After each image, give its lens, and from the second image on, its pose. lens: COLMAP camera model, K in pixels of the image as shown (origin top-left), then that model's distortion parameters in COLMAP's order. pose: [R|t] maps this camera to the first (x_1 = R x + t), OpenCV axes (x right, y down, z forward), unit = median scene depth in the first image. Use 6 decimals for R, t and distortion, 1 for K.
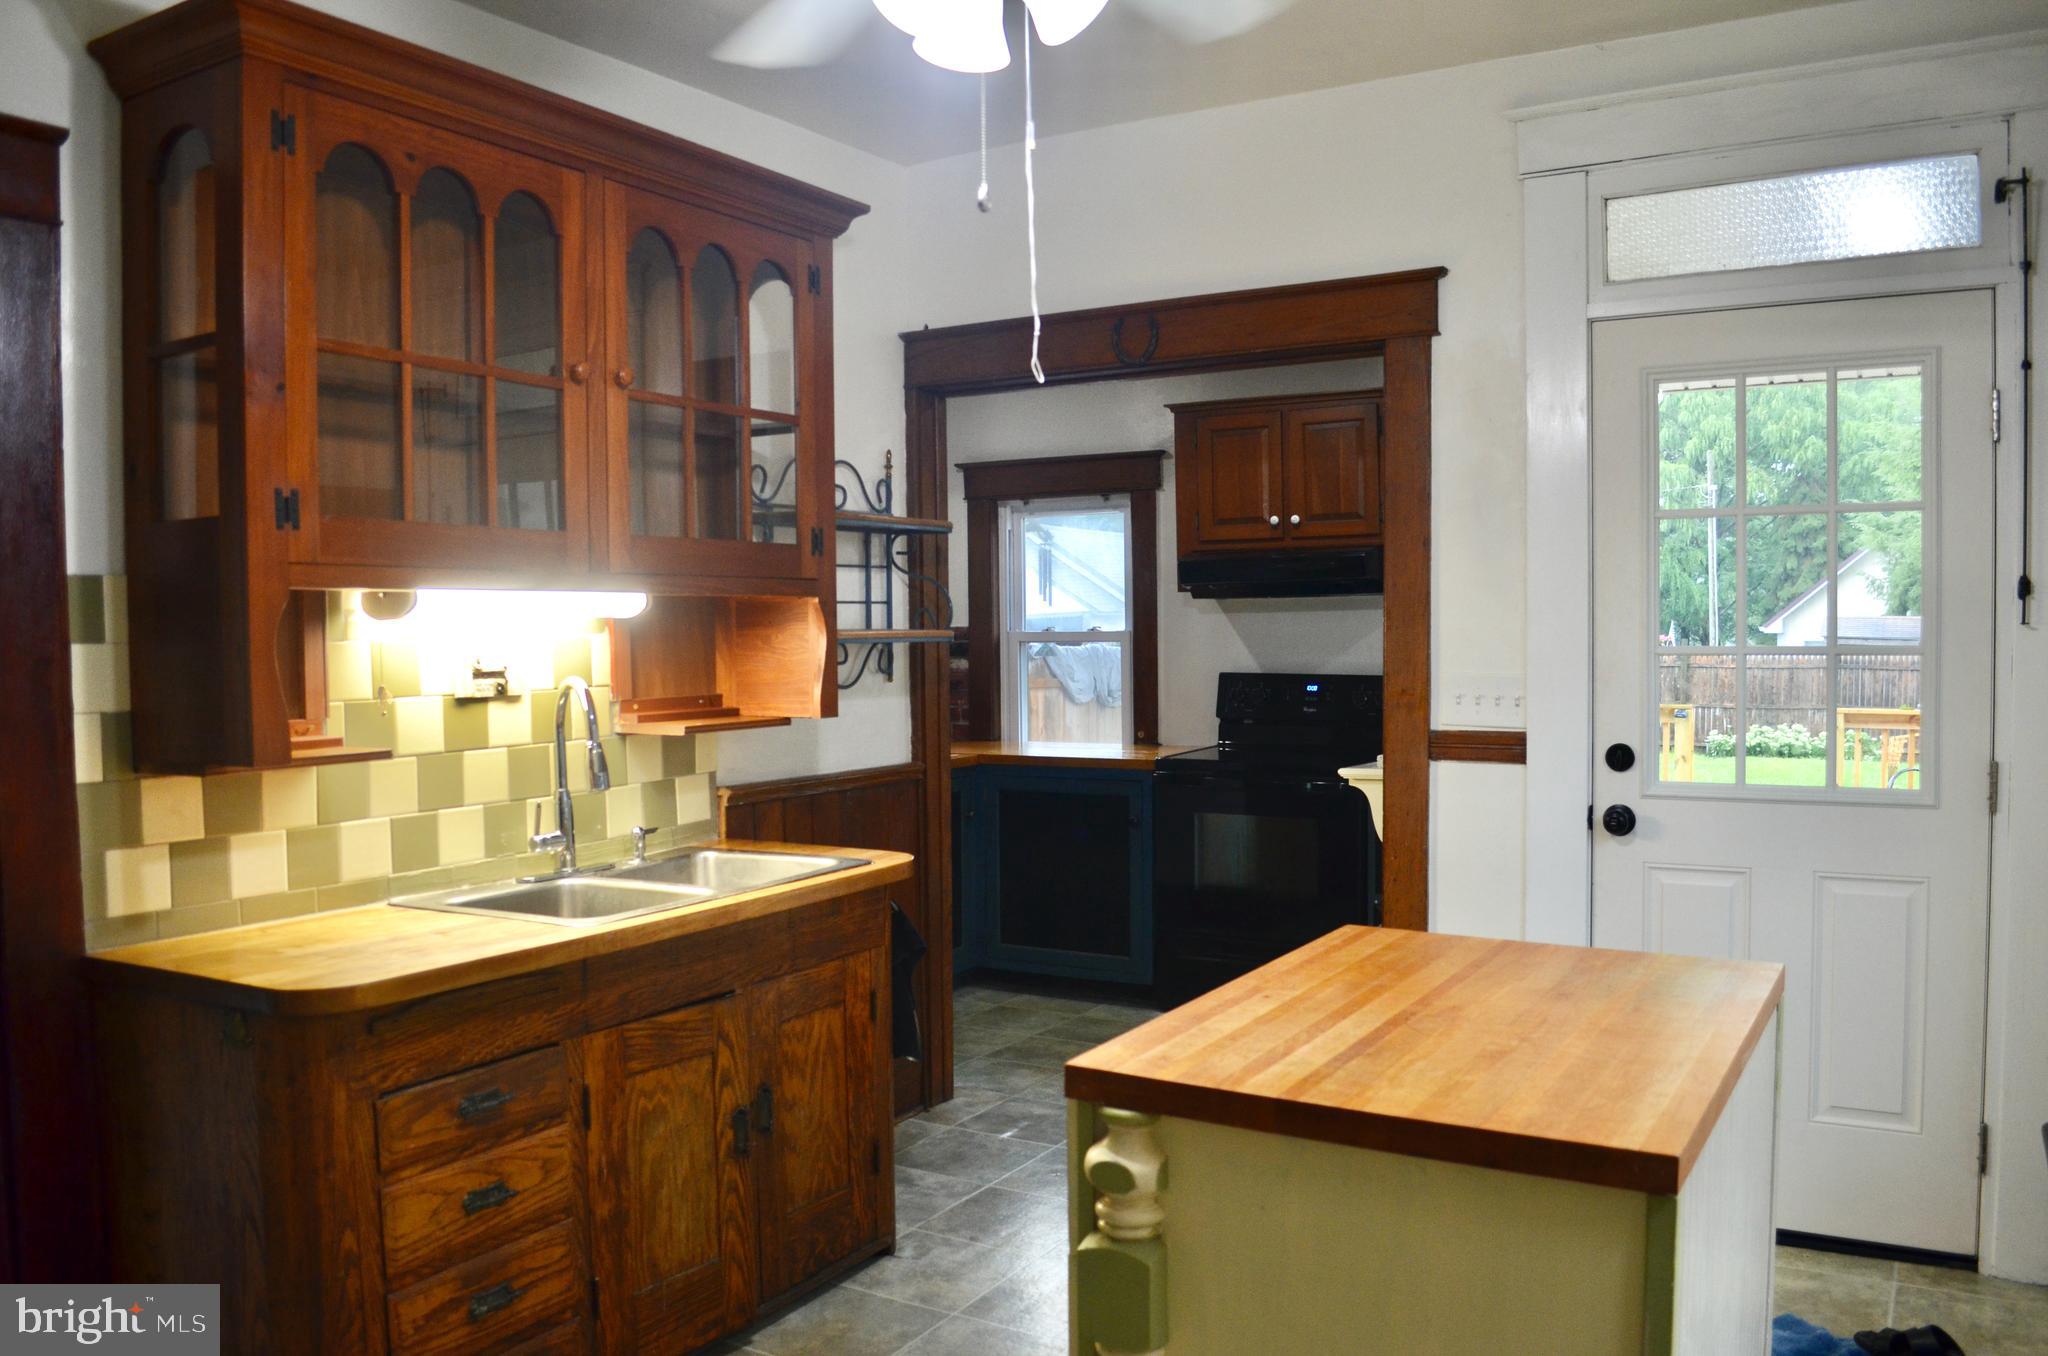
lens RADIAL K [[1615.6, 0, 1032.5], [0, 1615.6, 690.2], [0, 0, 1]] dist [-0.080930, 0.013023]
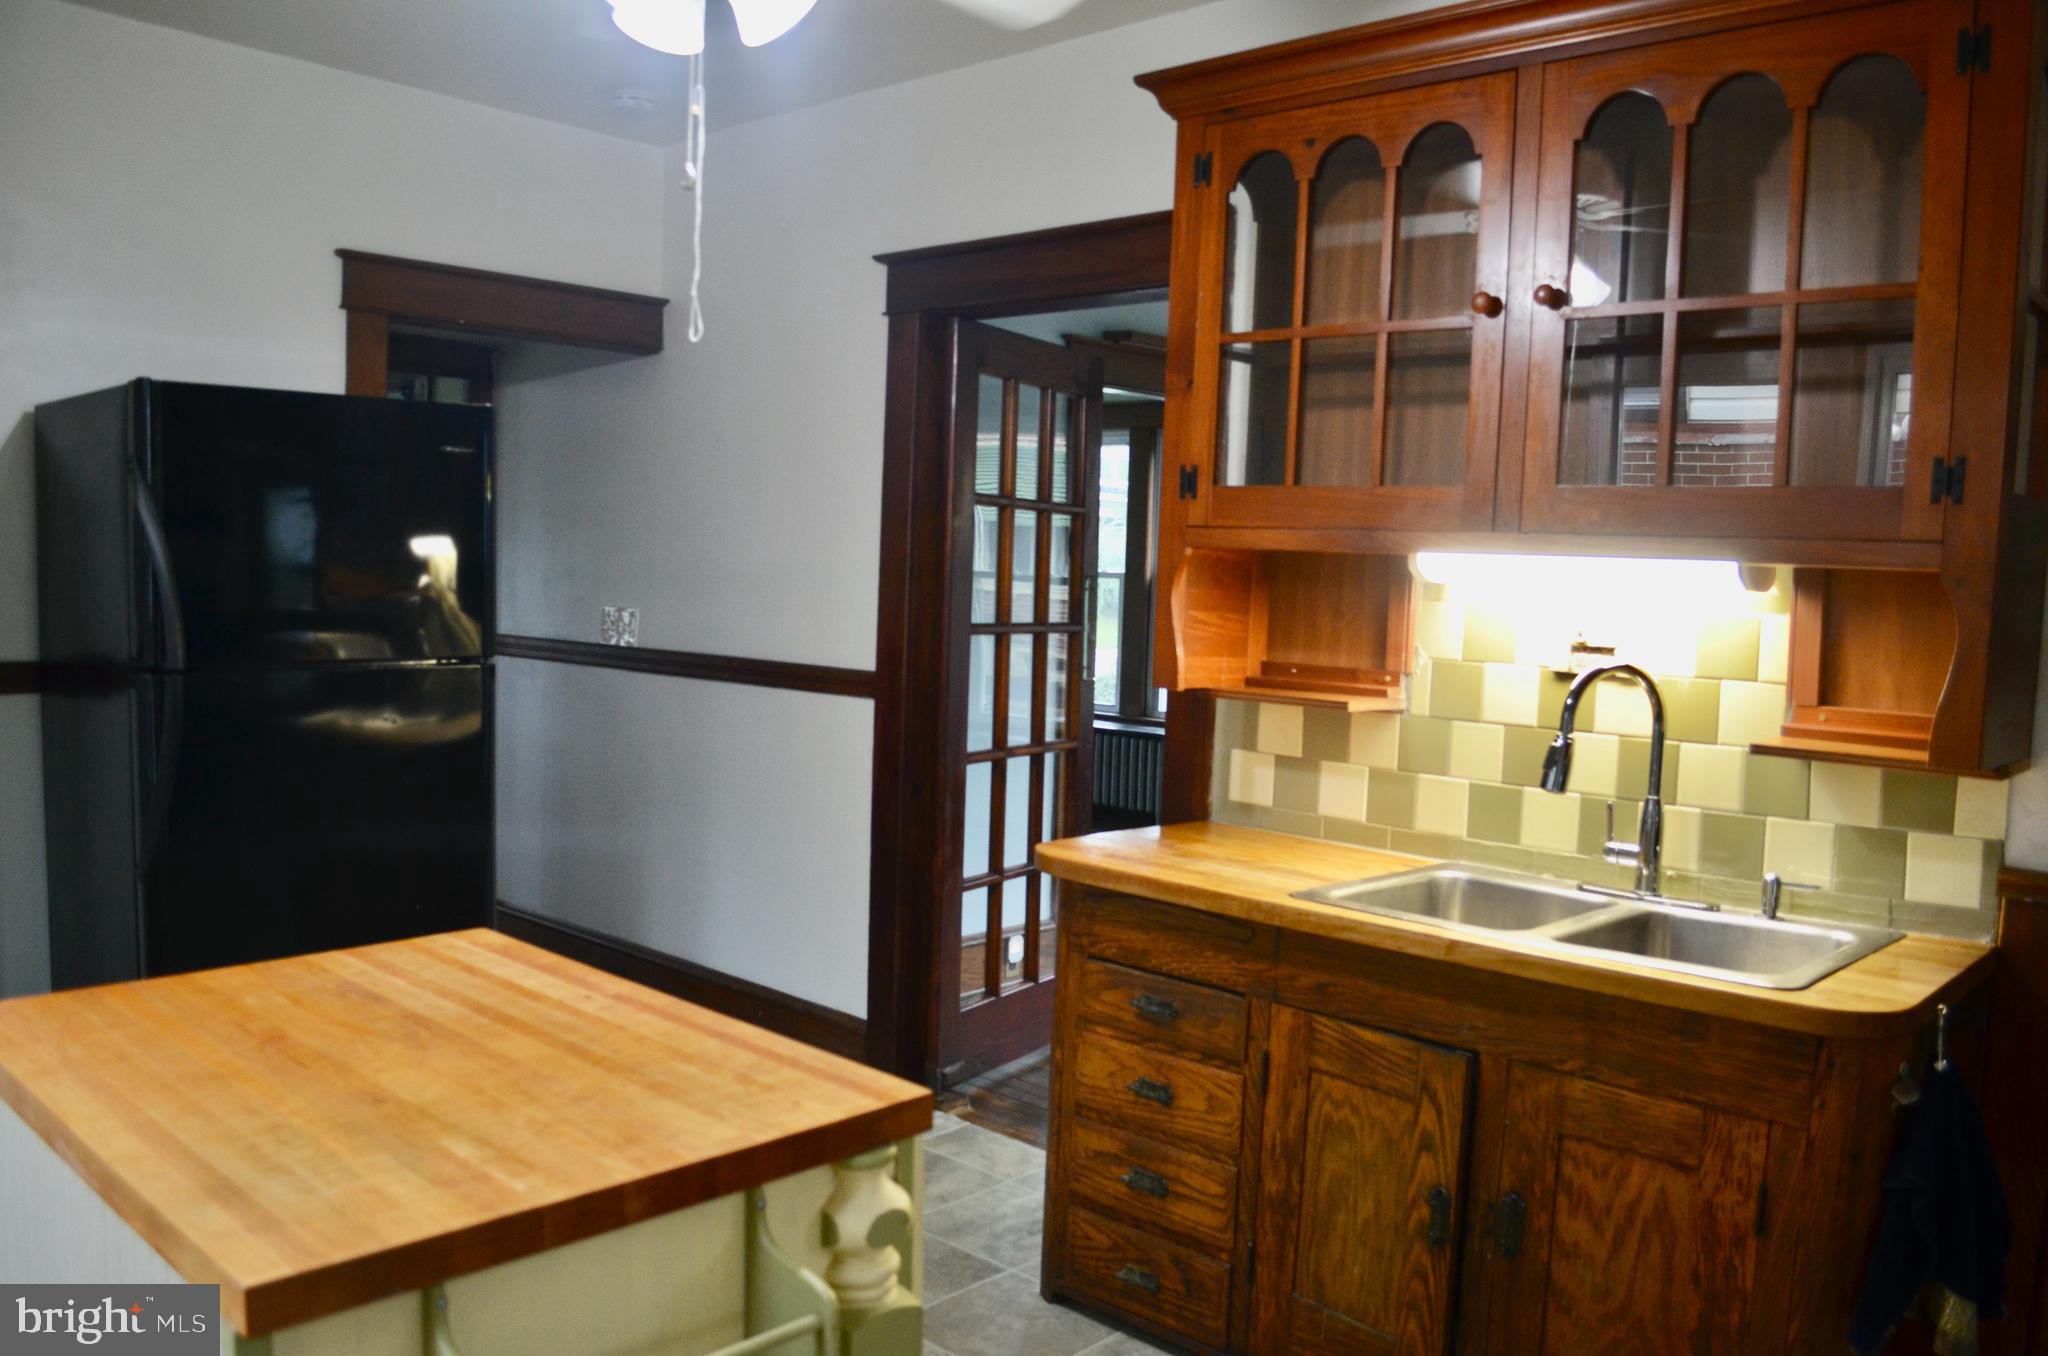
lens RADIAL K [[1615.6, 0, 1032.5], [0, 1615.6, 690.2], [0, 0, 1]] dist [-0.080930, 0.013023]
pose [[-0.215882, 0.083448, -0.972847, 0.718067], [-0.071707, 0.992296, 0.101028, -0.066772], [0.973783, 0.091570, -0.208235, 1.070425]]
